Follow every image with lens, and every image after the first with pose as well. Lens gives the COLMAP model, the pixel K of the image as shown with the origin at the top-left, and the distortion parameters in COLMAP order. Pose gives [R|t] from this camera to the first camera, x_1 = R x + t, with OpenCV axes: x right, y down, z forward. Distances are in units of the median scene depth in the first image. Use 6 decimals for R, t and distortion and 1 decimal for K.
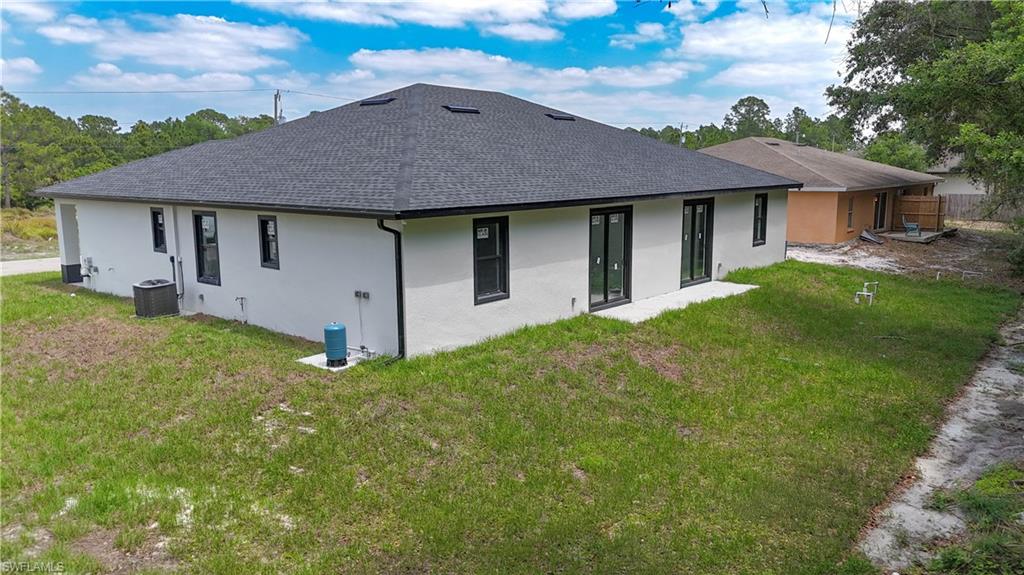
lens RADIAL K [[734.2, 0, 516.3], [0, 734.2, 287.4], [0, 0, 1]] dist [0.025073, -0.015704]
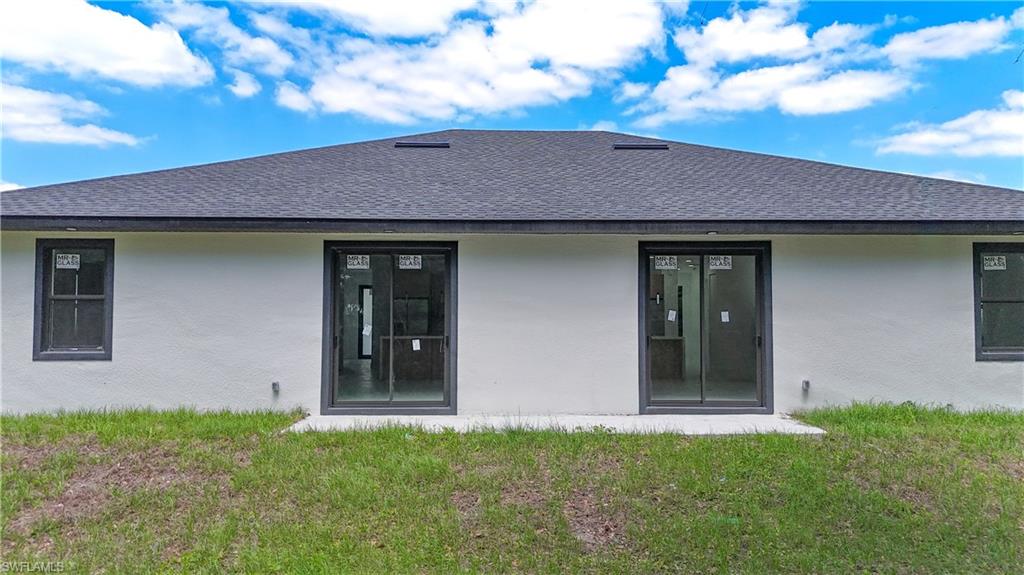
lens RADIAL K [[734.2, 0, 512.0], [0, 734.2, 285.0], [0, 0, 1]] dist [0.025073, -0.015704]
pose [[0.673515, 0.131870, -0.727316, 0.654566], [-0.133191, 0.989503, 0.056069, -0.128371], [0.727075, 0.059109, 0.684009, 0.731547]]
